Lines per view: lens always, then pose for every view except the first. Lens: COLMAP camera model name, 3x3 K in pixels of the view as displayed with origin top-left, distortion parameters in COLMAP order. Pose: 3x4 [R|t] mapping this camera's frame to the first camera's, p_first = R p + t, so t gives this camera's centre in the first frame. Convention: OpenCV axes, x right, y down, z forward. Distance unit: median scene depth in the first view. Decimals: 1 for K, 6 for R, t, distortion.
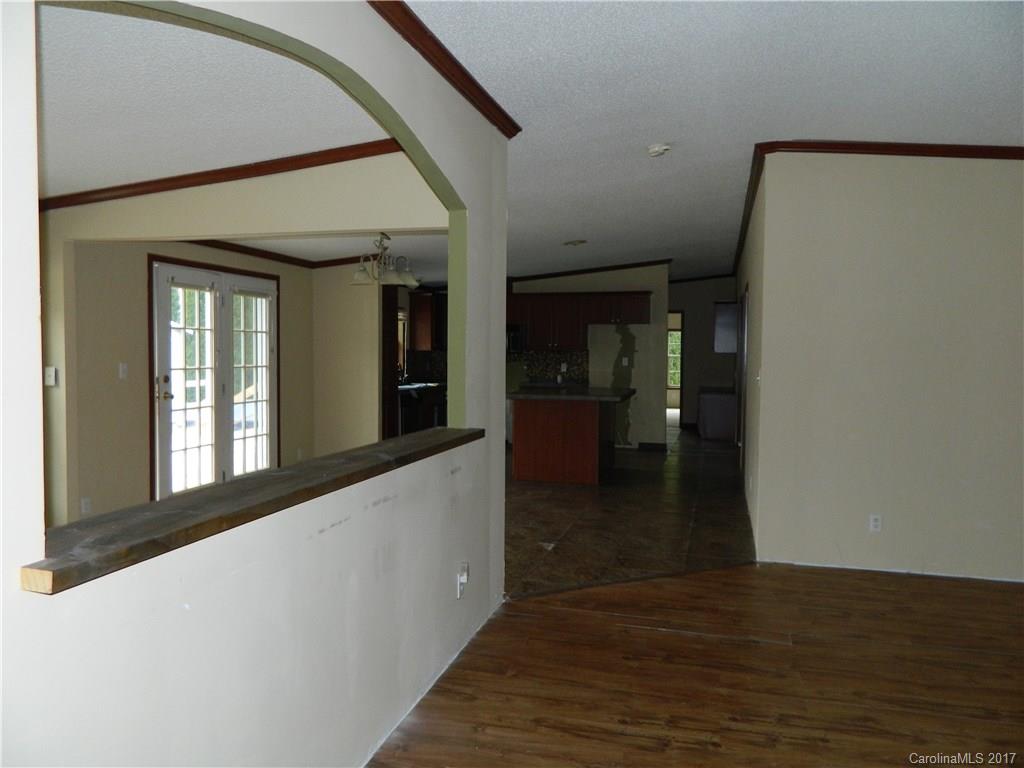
lens RADIAL K [[770.4, 0, 507.7], [0, 770.4, 384.4], [0, 0, 1]] dist [0.023136, -0.009652]
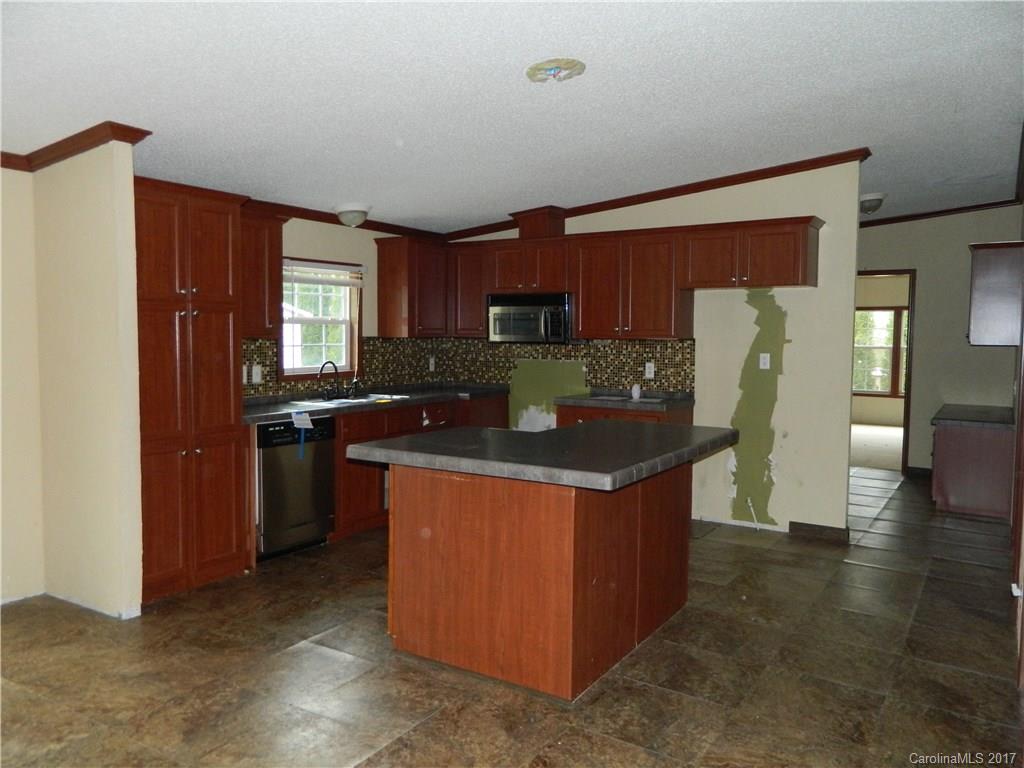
lens RADIAL K [[770.4, 0, 514.0], [0, 770.4, 383.3], [0, 0, 1]] dist [0.023136, -0.009652]
pose [[0.954151, 0.021646, -0.298540, 0.146874], [-0.019515, 0.999758, 0.010115, -0.016679], [0.298687, -0.003825, 0.954343, 0.462014]]
